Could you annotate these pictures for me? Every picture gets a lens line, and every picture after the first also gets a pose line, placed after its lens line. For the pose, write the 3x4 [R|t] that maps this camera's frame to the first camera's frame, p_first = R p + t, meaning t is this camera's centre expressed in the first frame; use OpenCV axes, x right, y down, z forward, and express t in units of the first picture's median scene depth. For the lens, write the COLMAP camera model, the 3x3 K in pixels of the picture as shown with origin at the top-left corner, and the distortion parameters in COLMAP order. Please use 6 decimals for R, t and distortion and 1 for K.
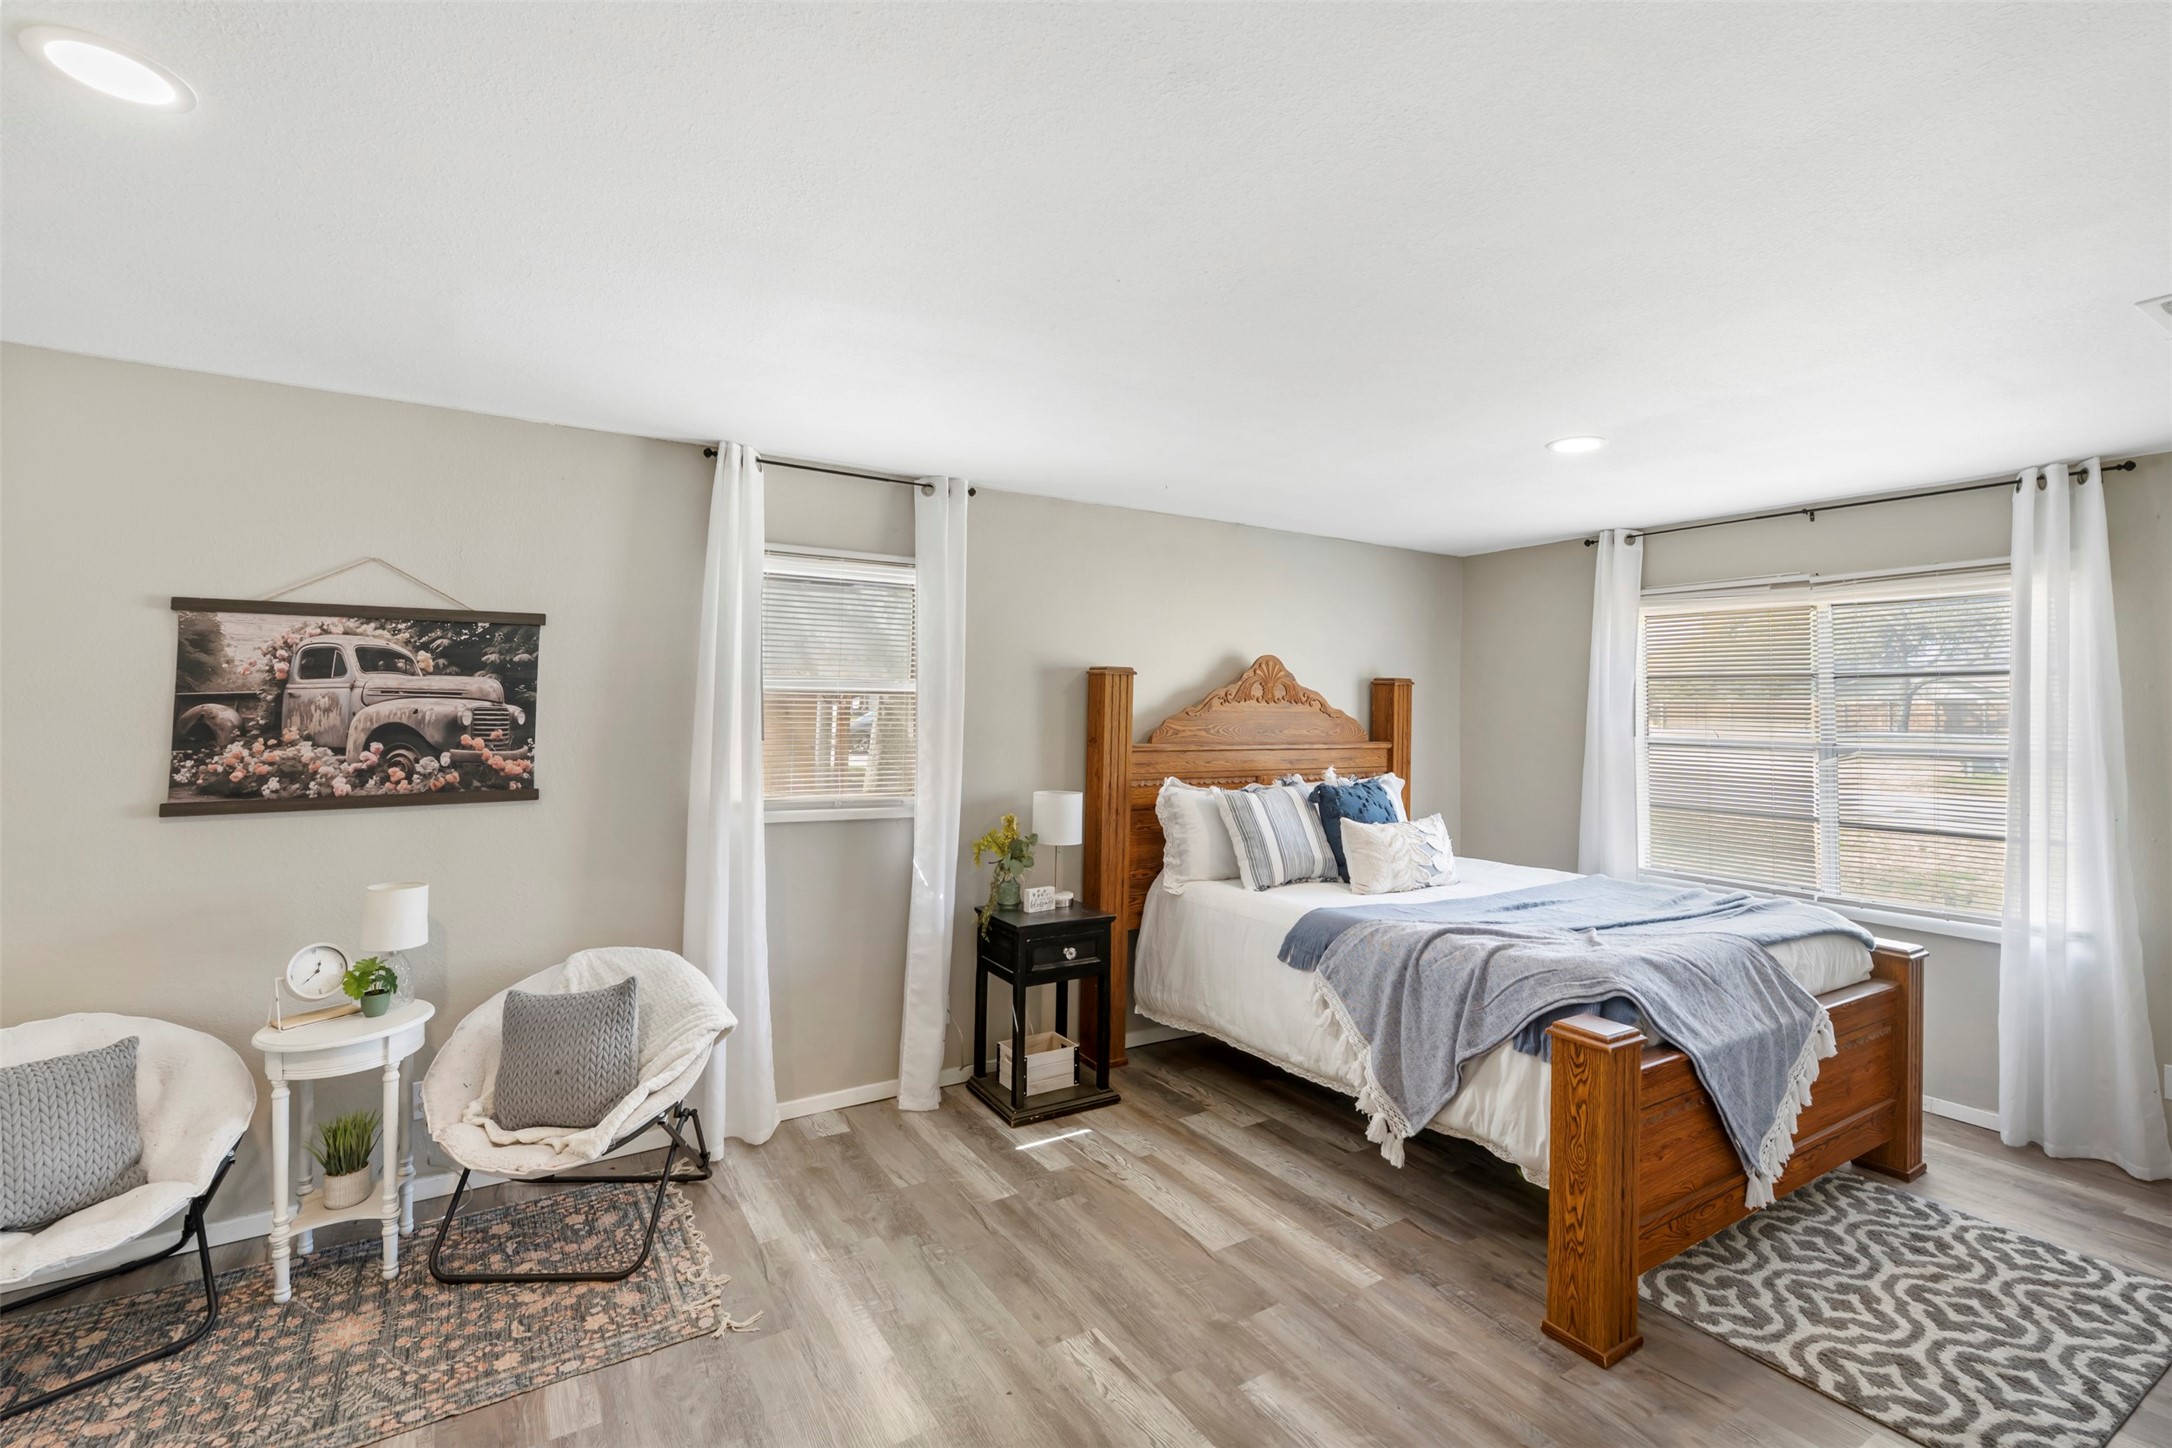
lens RADIAL K [[979.8, 0, 1075.4], [0, 979.8, 667.6], [0, 0, 1]] dist [-0.002583, -0.000194]
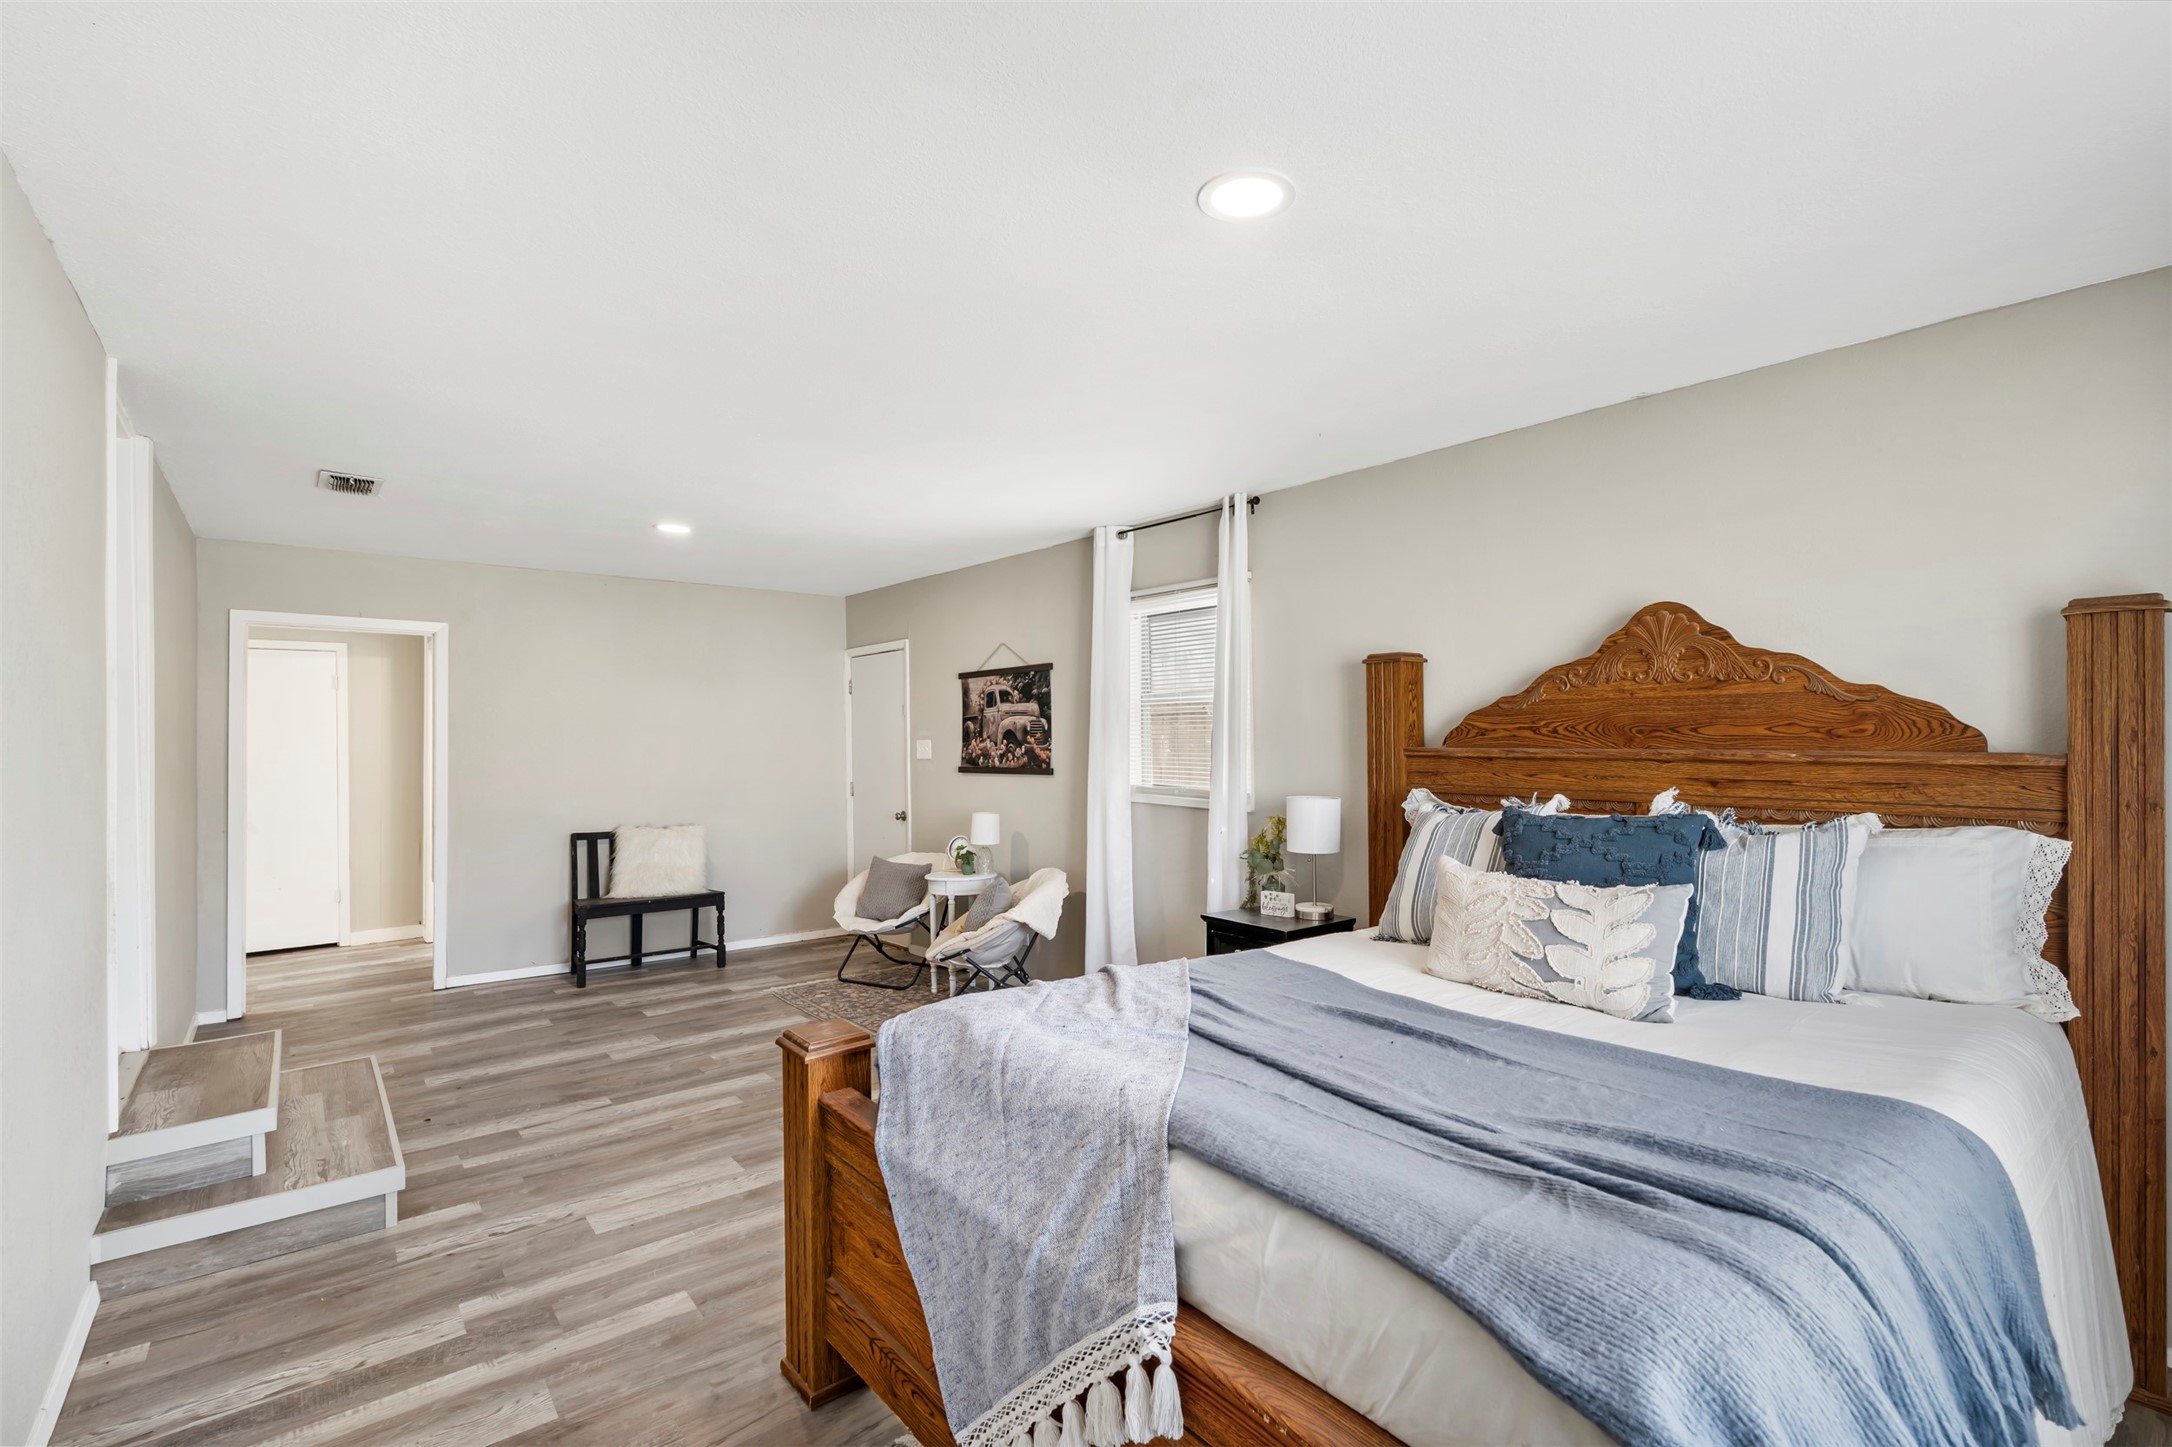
lens RADIAL K [[944.7, 0, 1086.4], [0, 944.7, 732.5], [0, 0, 1]] dist [-0.002866, -0.000021]
pose [[0.140426, -0.020695, -0.989875, 1.104305], [0.039796, 0.999092, -0.015242, 0.094578], [0.989291, -0.037253, 0.141122, 0.878117]]
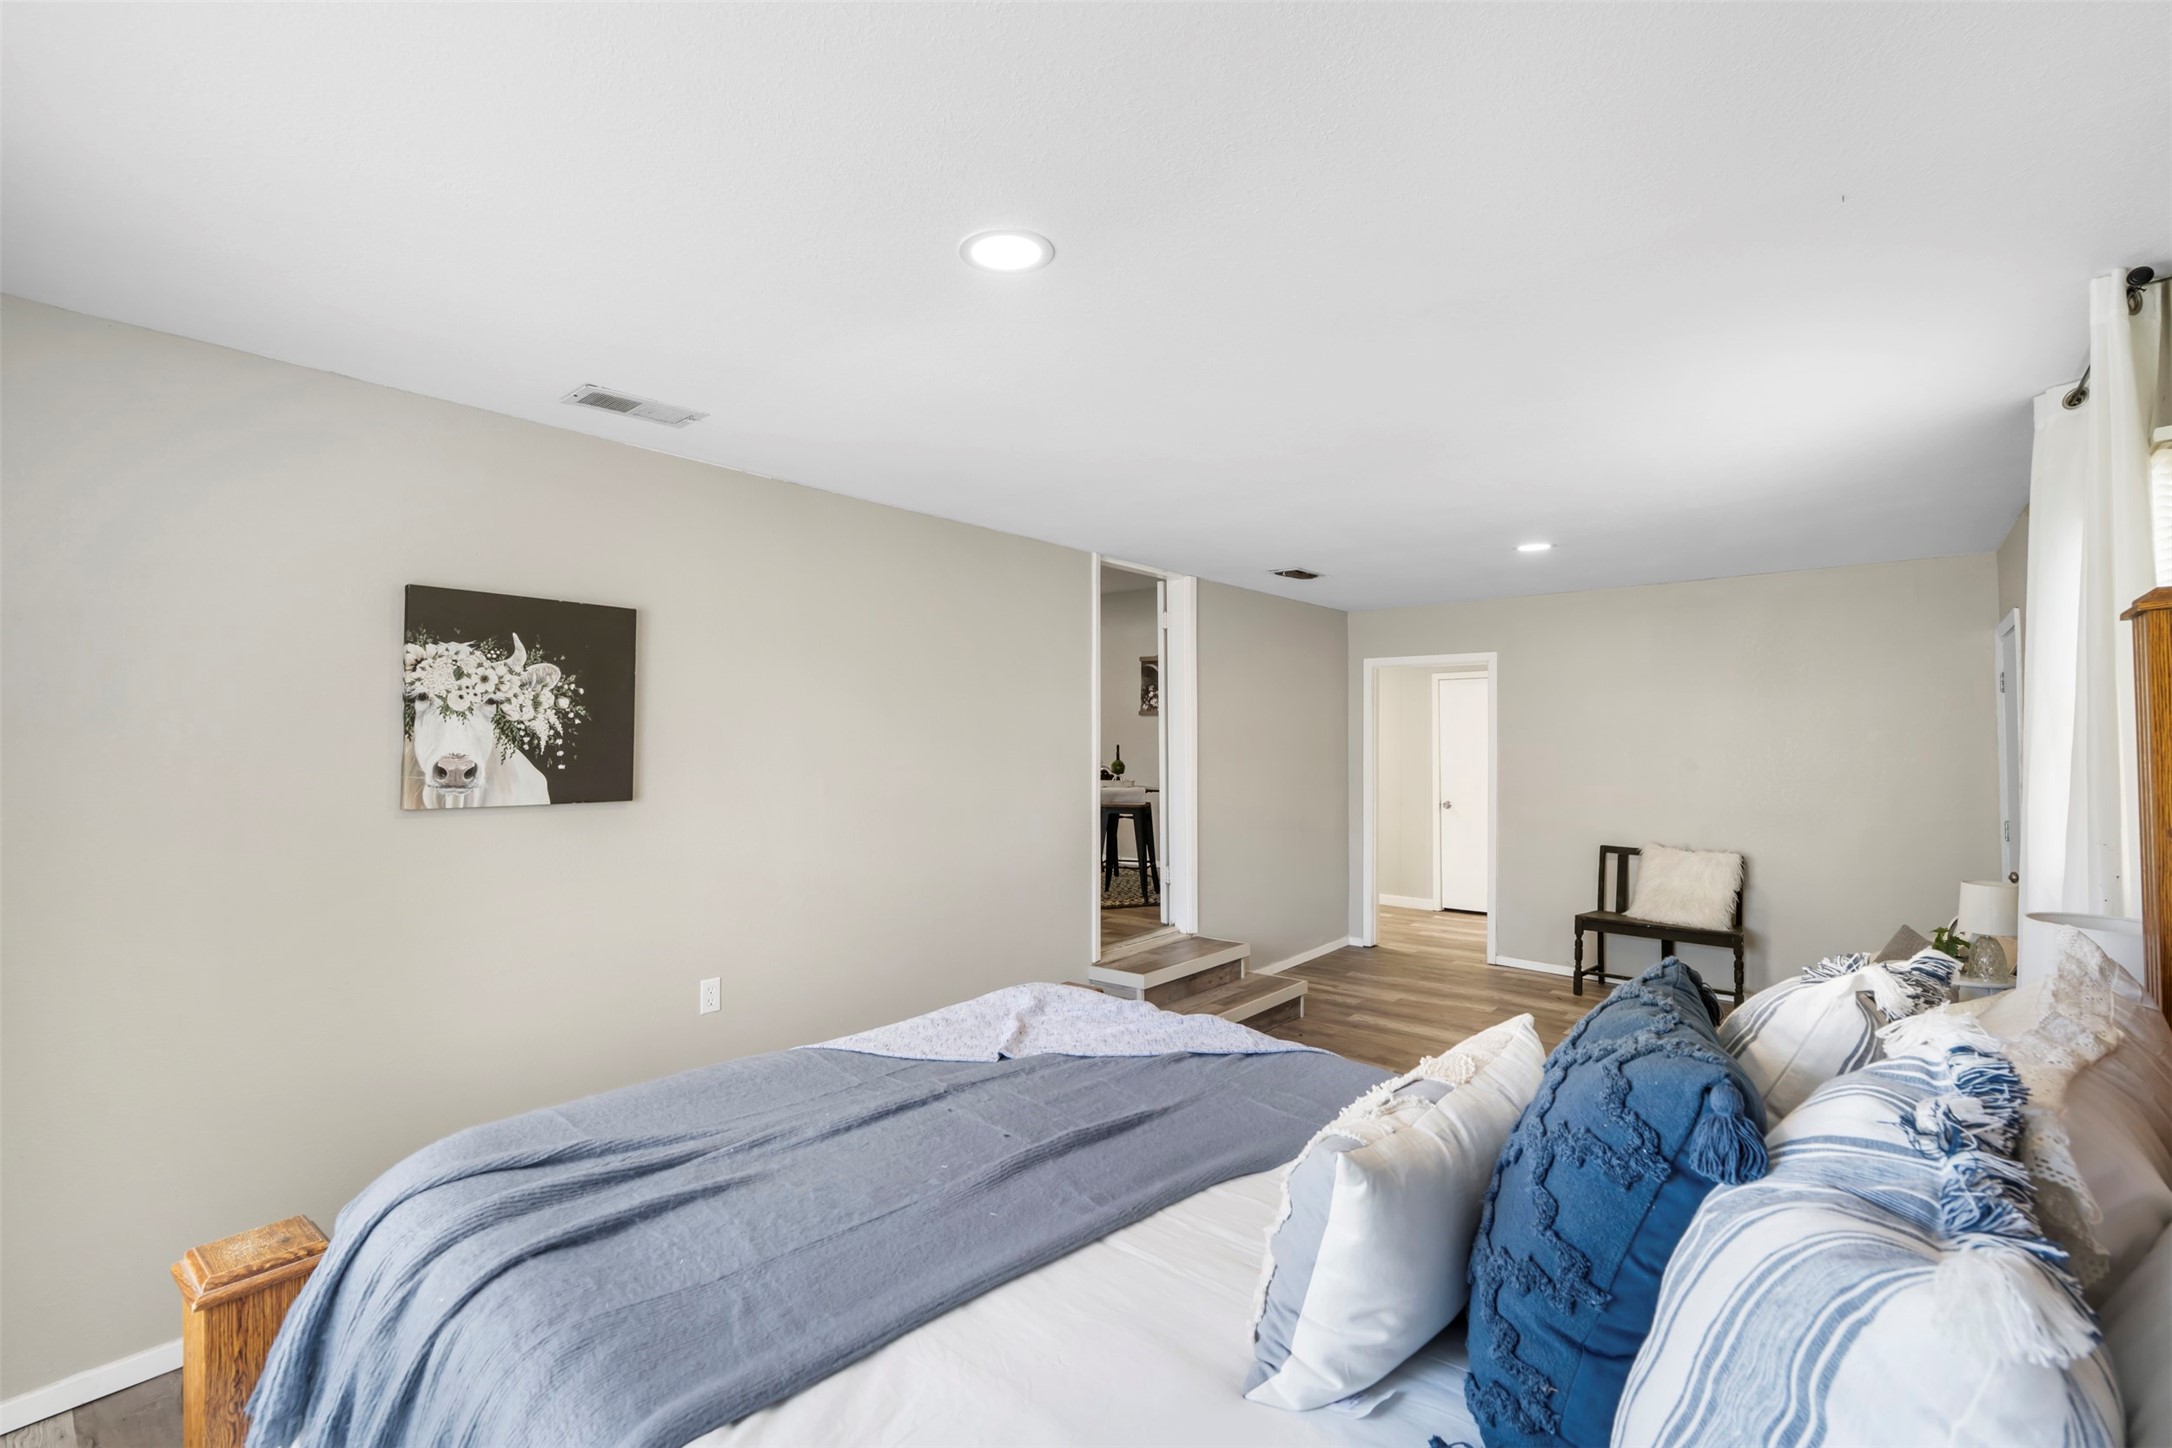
lens RADIAL K [[944.7, 0, 1086.4], [0, 944.7, 733.0], [0, 0, 1]] dist [-0.002866, -0.000021]
pose [[-0.949520, -0.016205, -0.313286, 0.680925], [-0.001978, 0.998954, -0.045676, 0.087785], [0.313699, -0.042751, -0.948560, 1.634677]]
